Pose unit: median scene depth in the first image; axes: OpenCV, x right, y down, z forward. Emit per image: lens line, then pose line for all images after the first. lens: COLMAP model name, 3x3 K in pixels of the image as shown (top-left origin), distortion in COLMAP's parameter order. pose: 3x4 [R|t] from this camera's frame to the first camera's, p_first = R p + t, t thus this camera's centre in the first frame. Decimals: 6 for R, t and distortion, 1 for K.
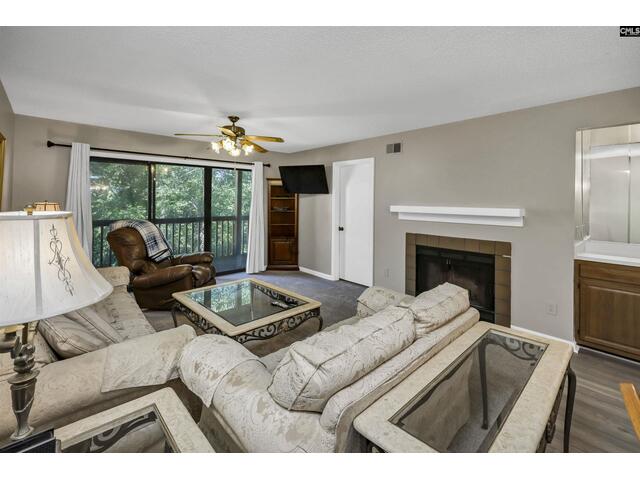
lens RADIAL K [[289.9, 0, 322.7], [0, 289.9, 203.2], [0, 0, 1]] dist [-0.002128, -0.000404]
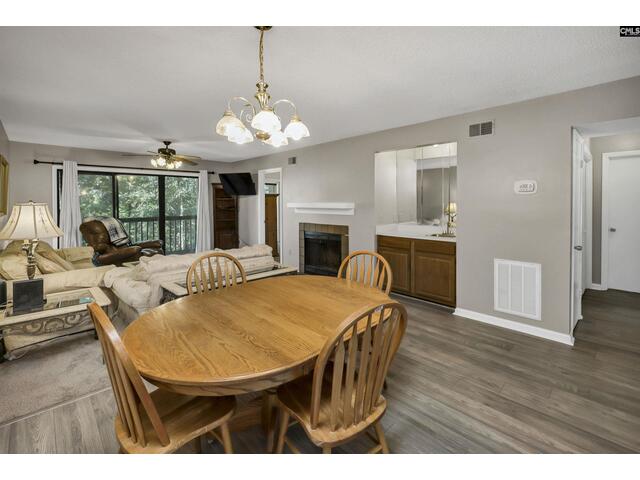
lens RADIAL K [[292.0, 0, 317.9], [0, 292.0, 212.2], [0, 0, 1]] dist [-0.001090, 0.000154]
pose [[0.999852, -0.013786, 0.010287, 0.367195], [0.013517, 0.999576, 0.025796, 0.018498], [-0.010639, -0.025653, 0.999614, -0.393390]]
